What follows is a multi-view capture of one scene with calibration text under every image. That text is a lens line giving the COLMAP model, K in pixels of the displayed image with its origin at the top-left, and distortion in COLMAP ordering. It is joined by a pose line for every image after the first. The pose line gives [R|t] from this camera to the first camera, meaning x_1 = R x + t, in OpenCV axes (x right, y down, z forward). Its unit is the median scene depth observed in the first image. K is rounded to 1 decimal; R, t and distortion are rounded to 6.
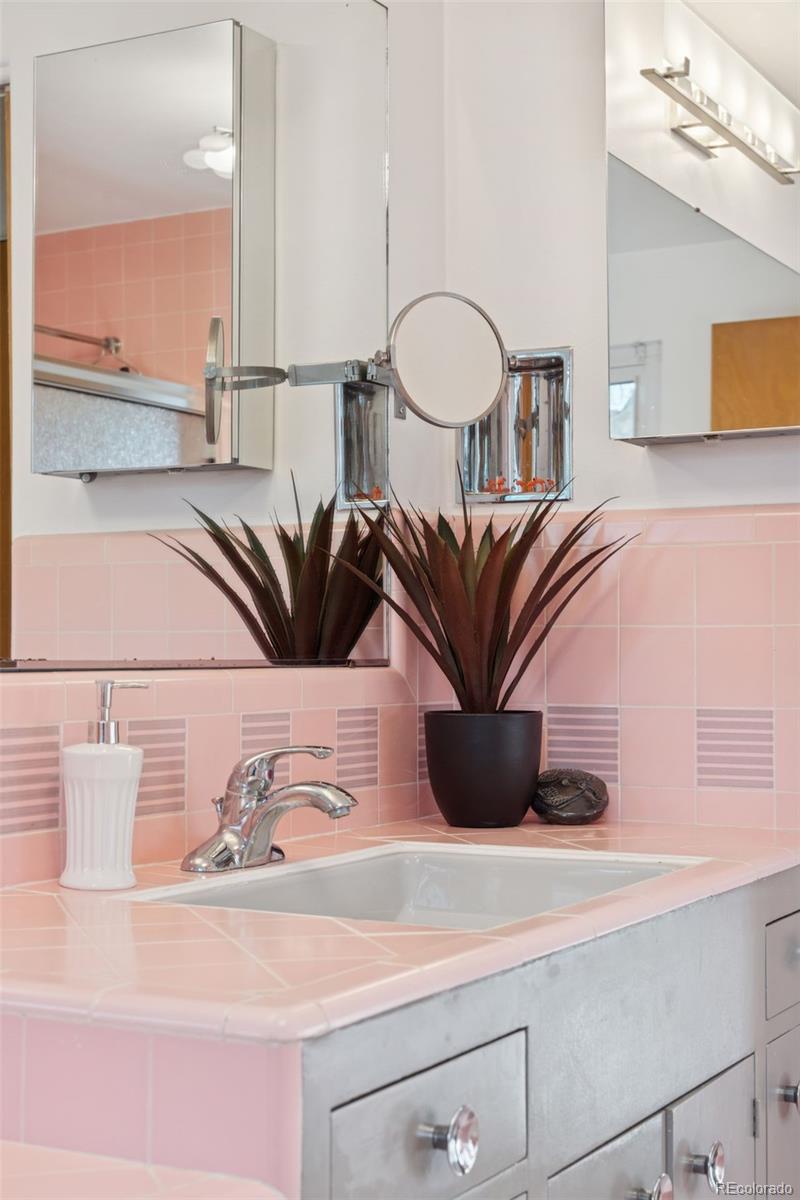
lens RADIAL K [[1854.6, 0, 399.7], [0, 1854.6, 599.9], [0, 0, 1]] dist [-0.005486, 0.000000]
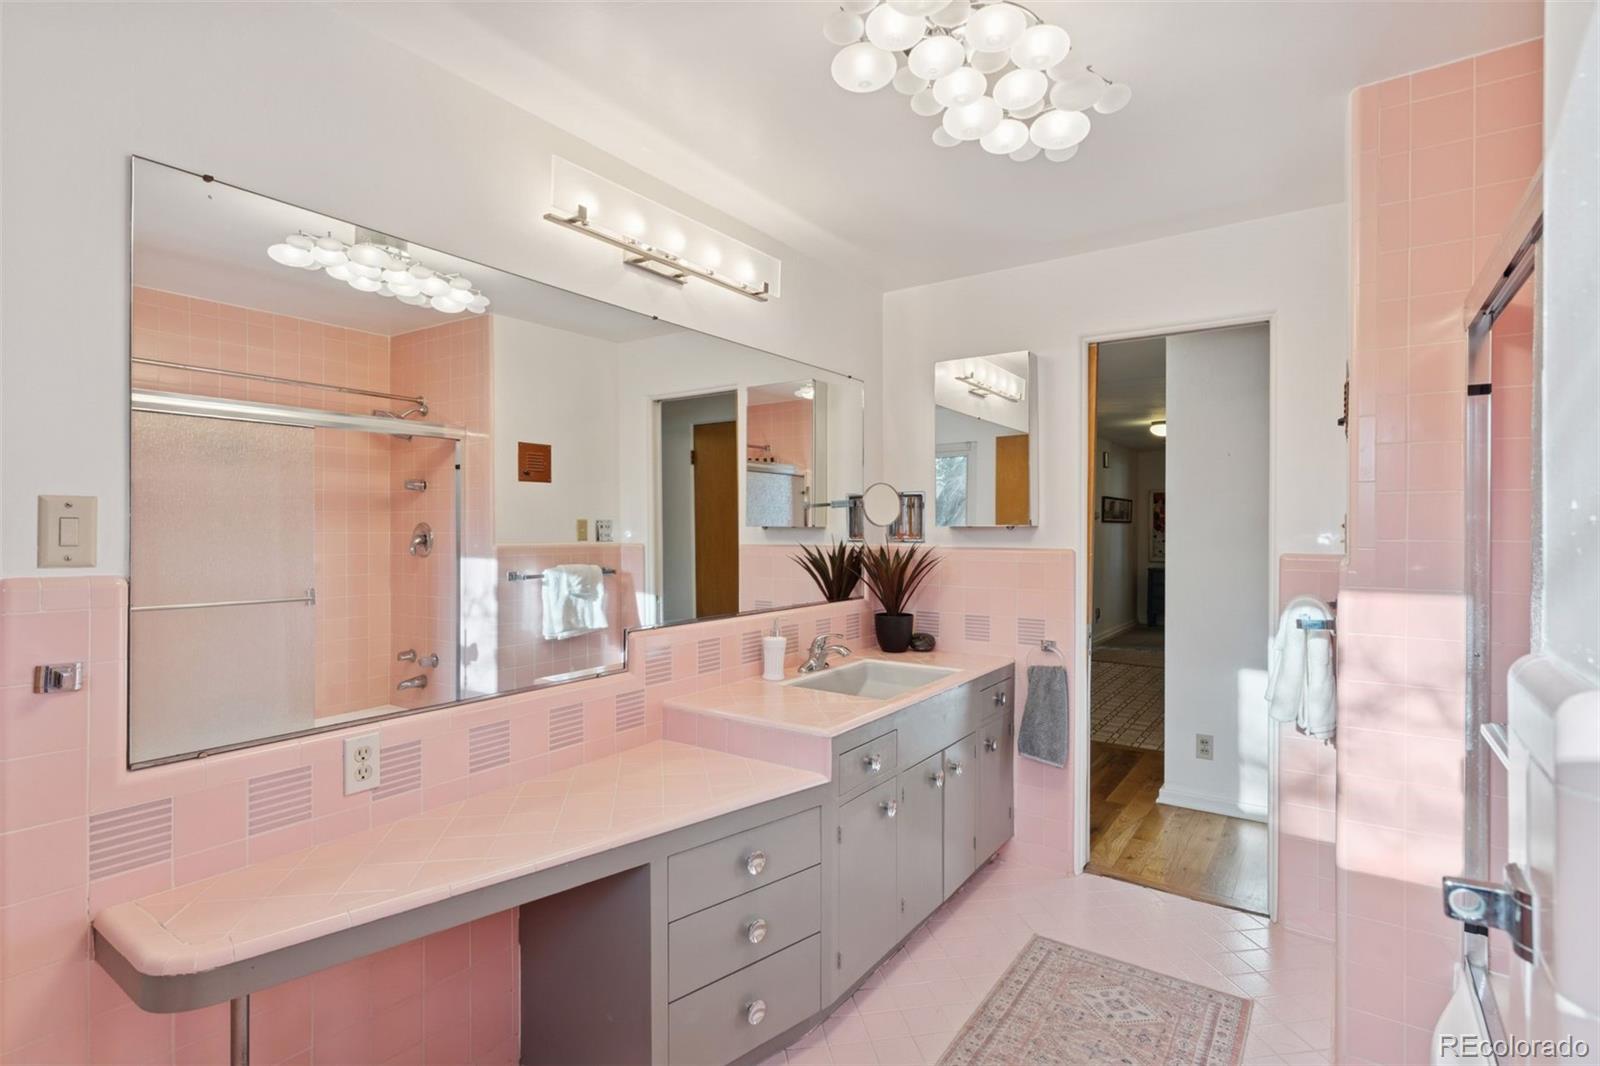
lens RADIAL K [[795.5, 0, 797.7], [0, 795.5, 529.7], [0, 0, 1]] dist [0.001081, -0.000811]
pose [[0.994392, 0.004137, -0.105680, 0.024773], [0.000026, 0.999225, 0.039362, -0.131227], [0.105761, -0.039144, 0.993621, -0.319452]]
